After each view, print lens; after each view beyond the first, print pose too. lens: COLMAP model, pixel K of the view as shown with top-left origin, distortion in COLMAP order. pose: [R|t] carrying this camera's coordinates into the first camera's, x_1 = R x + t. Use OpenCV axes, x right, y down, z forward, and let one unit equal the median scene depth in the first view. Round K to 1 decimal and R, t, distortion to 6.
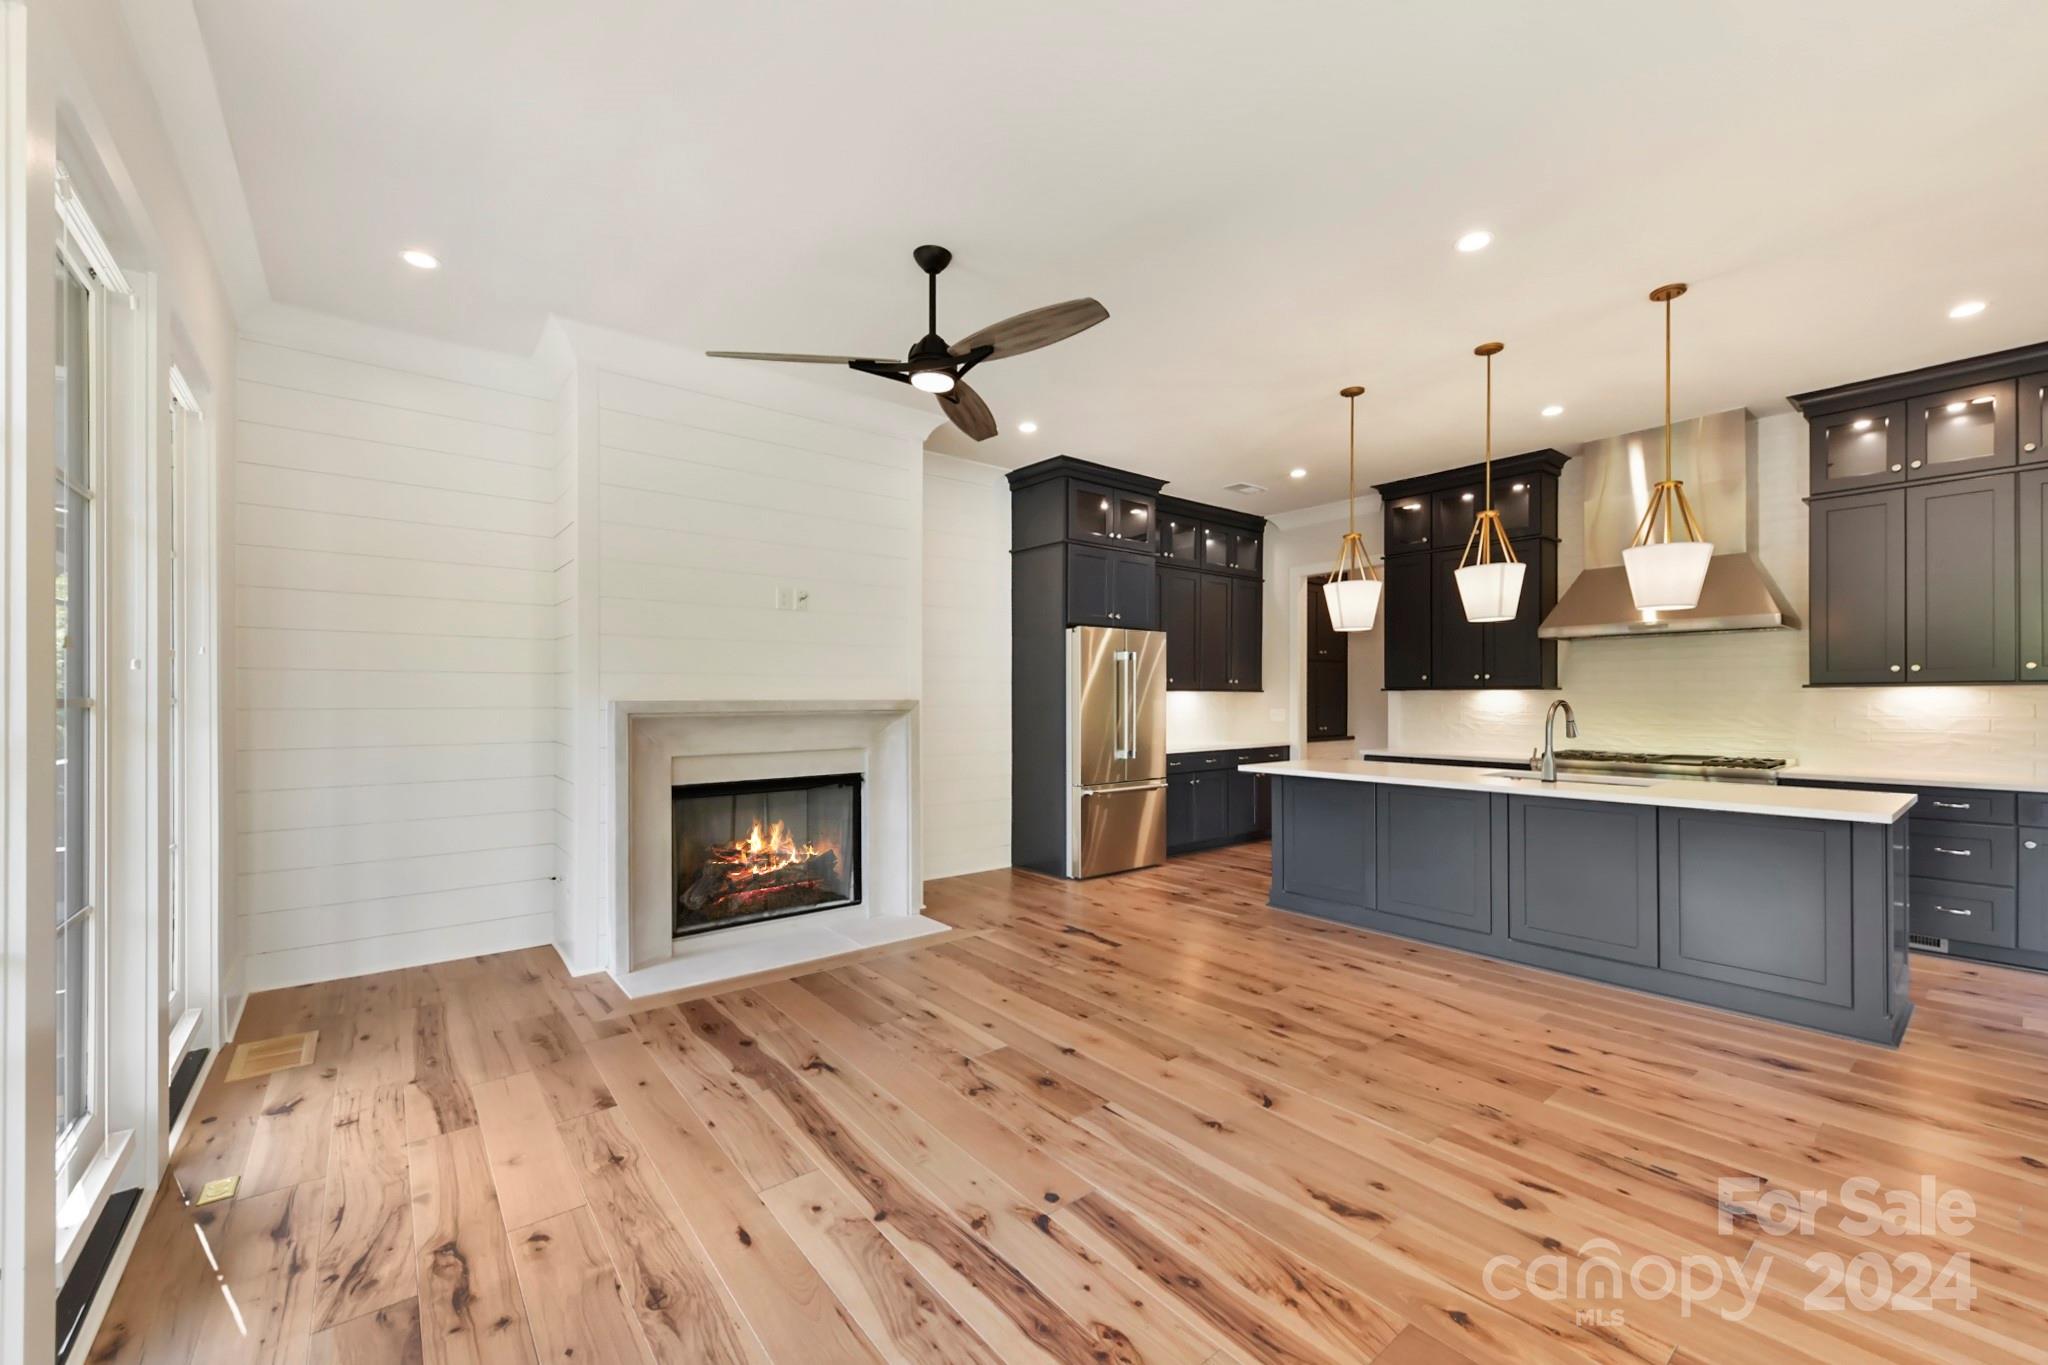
lens RADIAL K [[812.1, 0, 1033.3], [0, 812.1, 702.3], [0, 0, 1]] dist [0.008397, -0.002543]
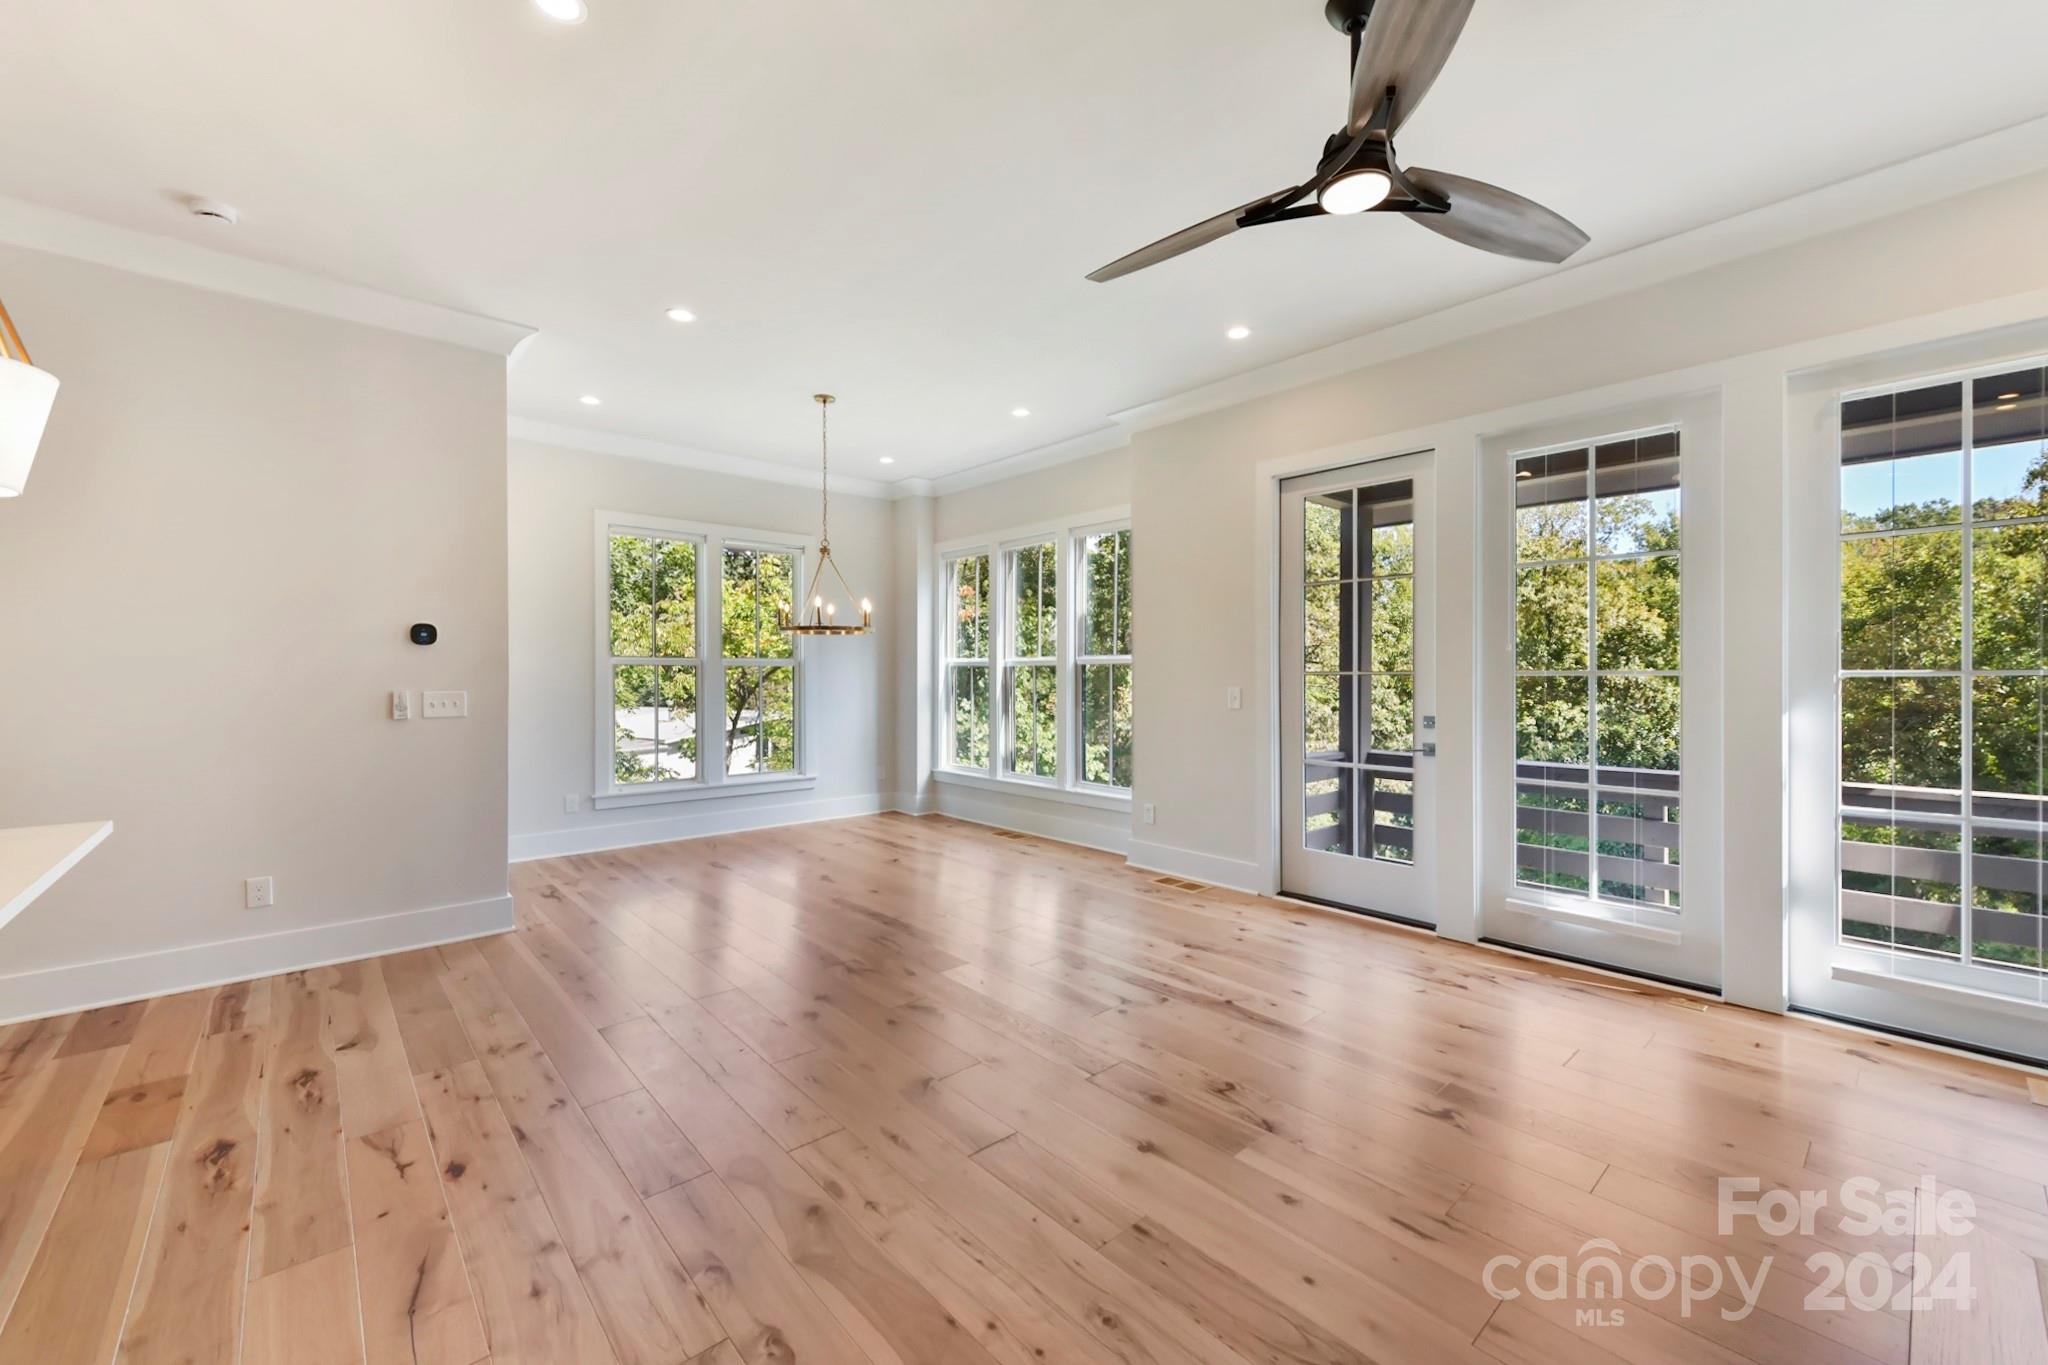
lens RADIAL K [[812.1, 0, 1028.6], [0, 812.1, 678.2], [0, 0, 1]] dist [0.008397, -0.002543]
pose [[-0.998734, 0.003583, -0.050179, 0.143854], [0.003007, 0.999929, 0.011544, -0.005527], [0.050217, 0.011379, -0.998674, 1.341494]]
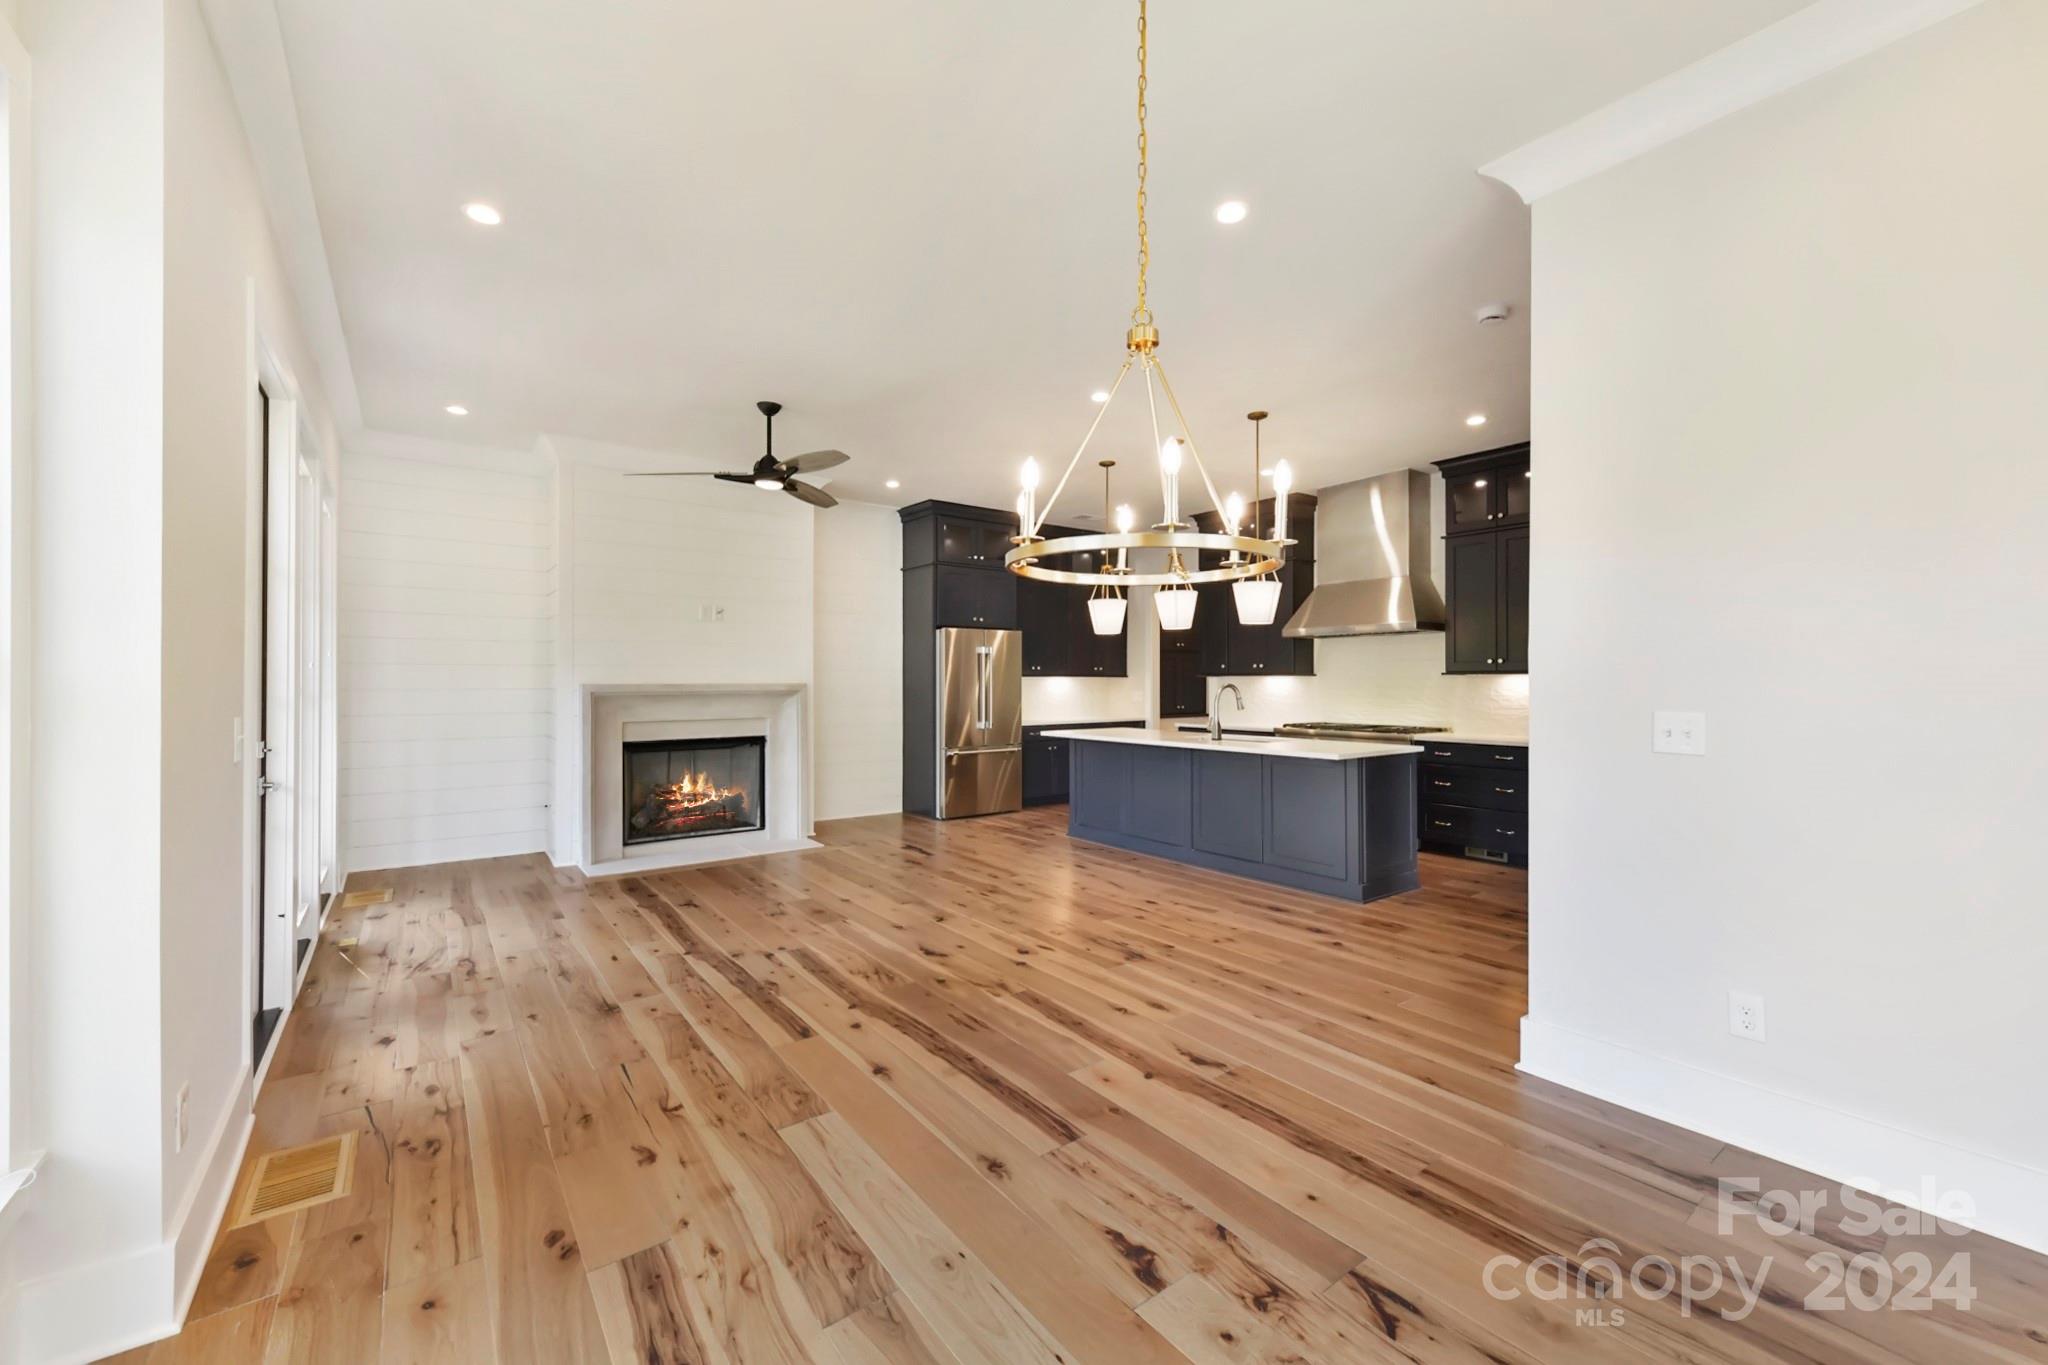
lens RADIAL K [[812.1, 0, 1030.9], [0, 812.1, 681.6], [0, 0, 1]] dist [0.008397, -0.002543]
pose [[0.999358, 0.000791, -0.035830, 0.363130], [-0.001012, 0.999981, -0.006153, 0.002360], [0.035824, 0.006185, 0.999339, -0.467830]]
